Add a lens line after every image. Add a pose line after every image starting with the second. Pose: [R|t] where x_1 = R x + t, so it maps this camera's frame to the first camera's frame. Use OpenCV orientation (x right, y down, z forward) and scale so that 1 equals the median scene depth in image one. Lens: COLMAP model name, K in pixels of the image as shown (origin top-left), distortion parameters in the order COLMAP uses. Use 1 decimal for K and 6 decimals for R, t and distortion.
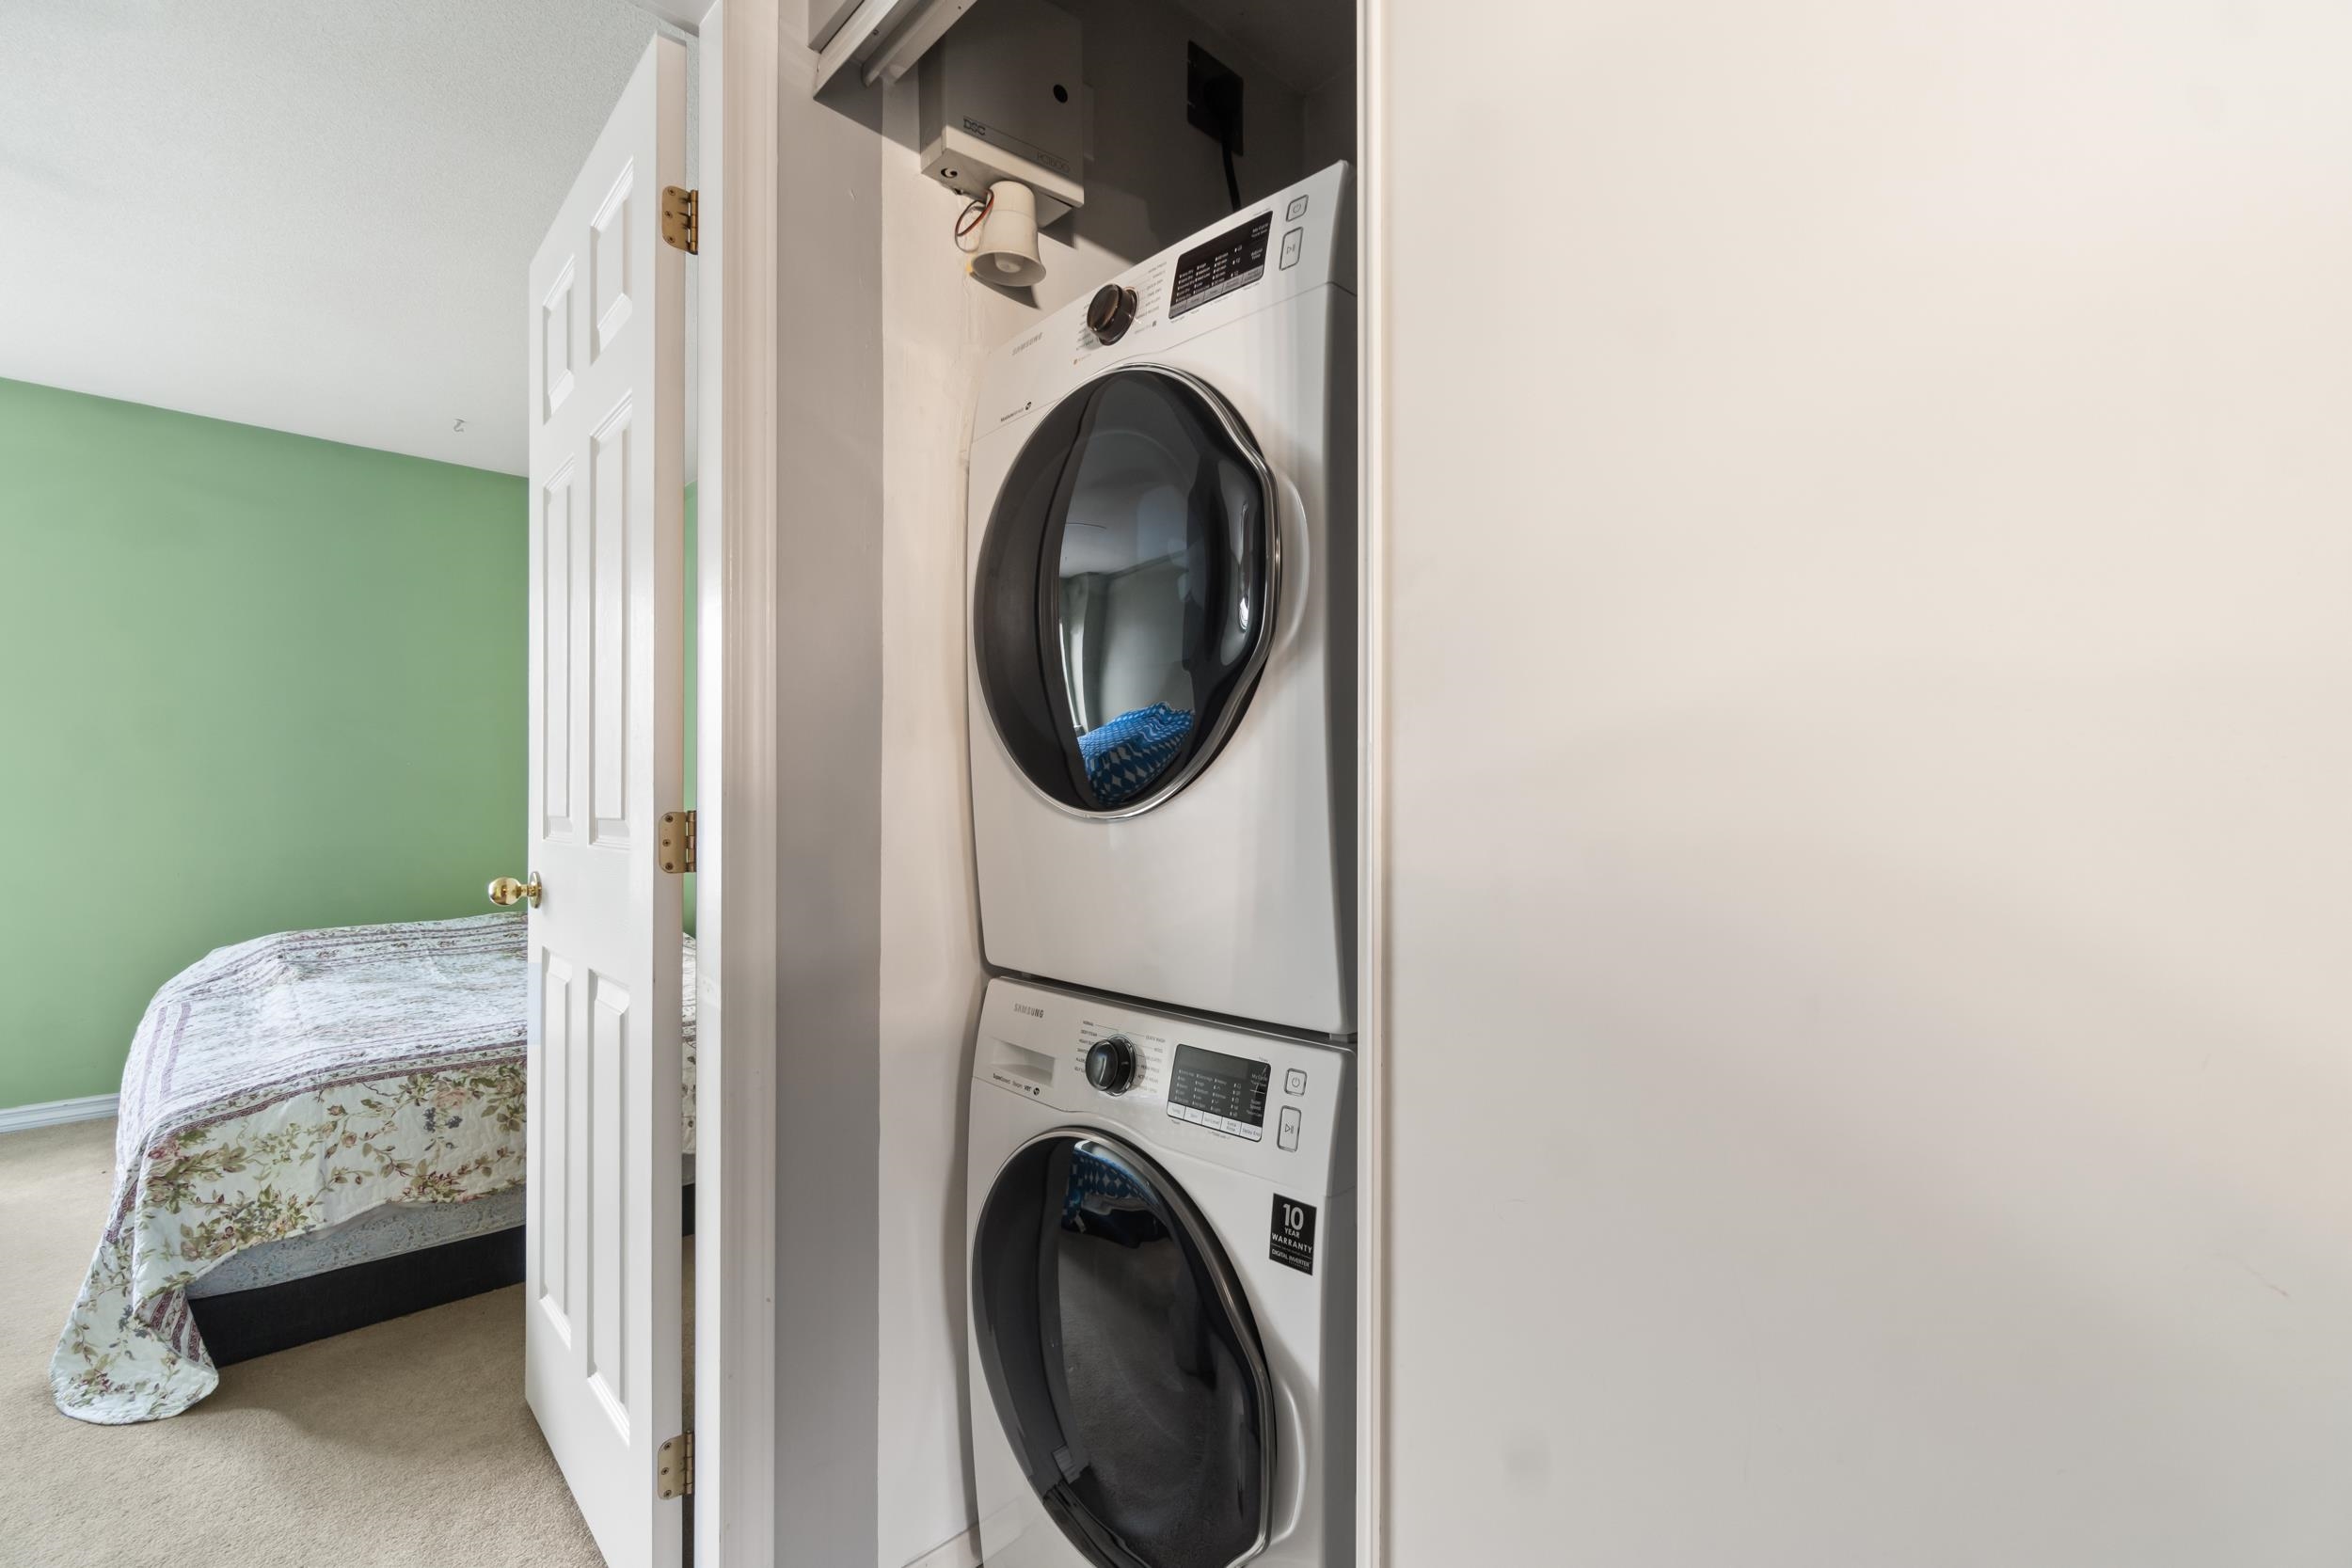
lens RADIAL K [[1003.2, 0, 1173.4], [0, 1003.2, 794.8], [0, 0, 1]] dist [-0.002417, 0.000049]
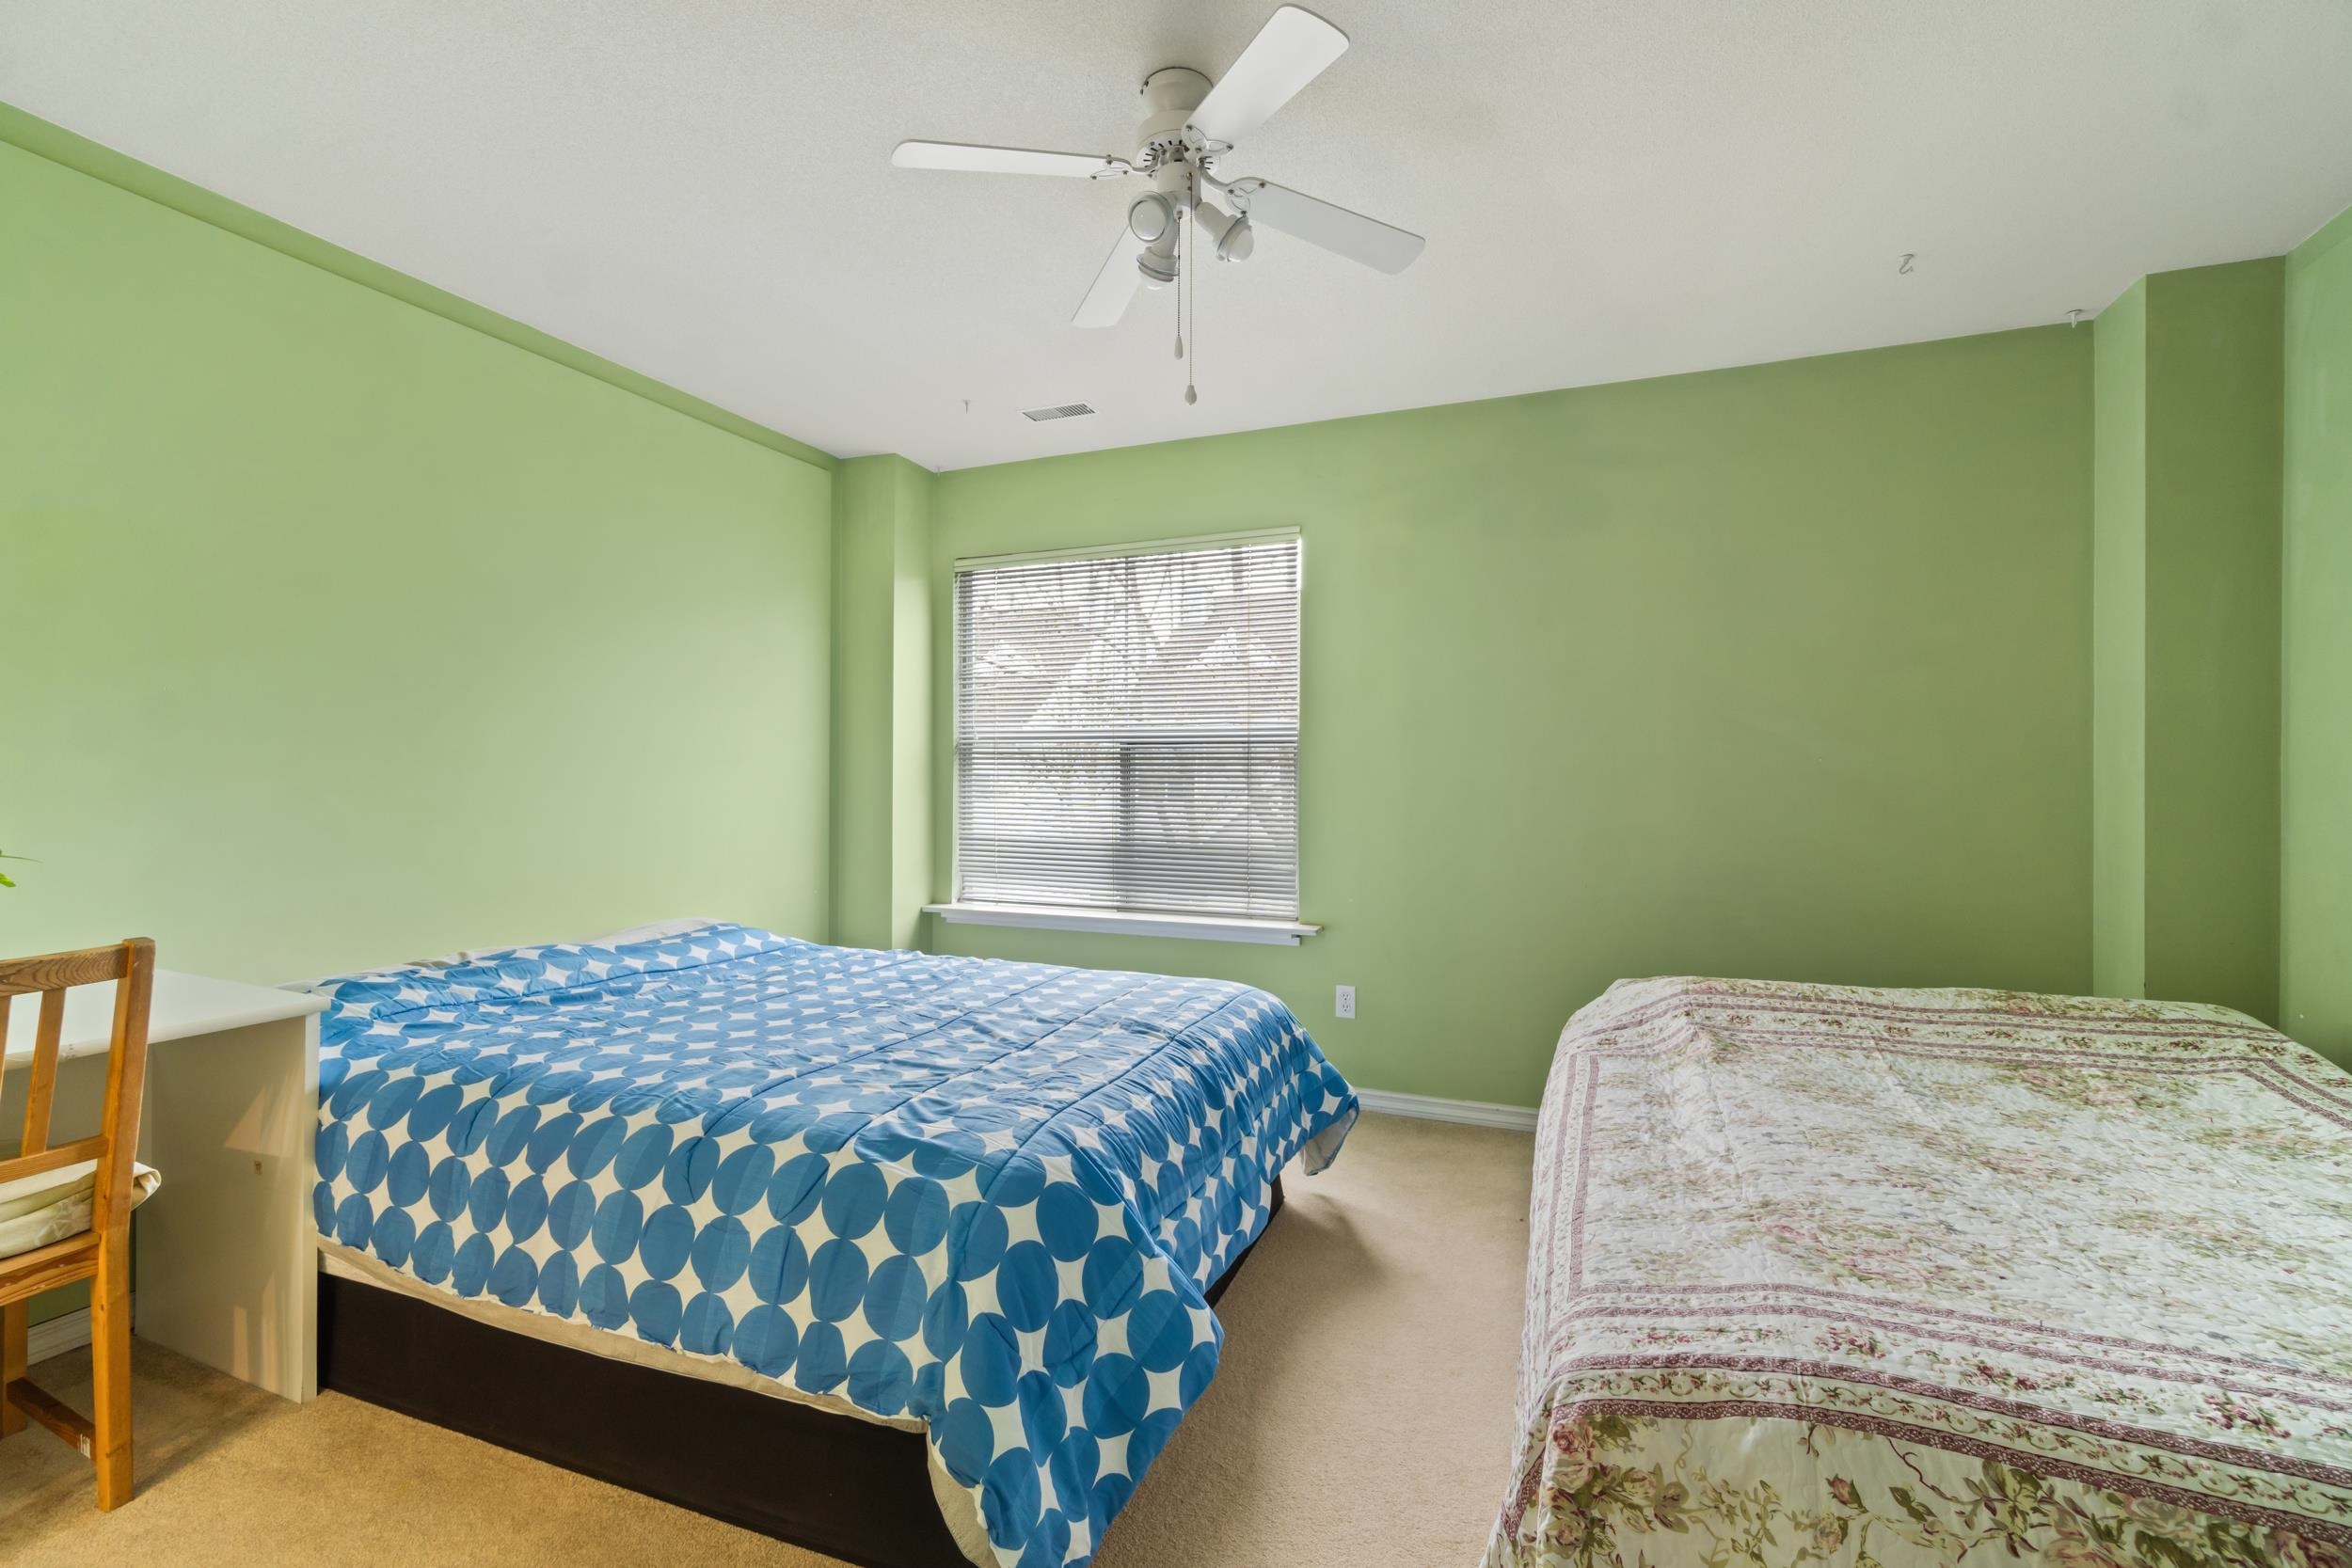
lens RADIAL K [[1003.2, 0, 1173.4], [0, 1003.2, 794.8], [0, 0, 1]] dist [-0.002417, 0.000049]
pose [[0.390796, 0.011685, -0.920403, -0.498444], [-0.001016, 0.999924, 0.012264, -0.026768], [0.920477, -0.003857, 0.390779, 0.491093]]
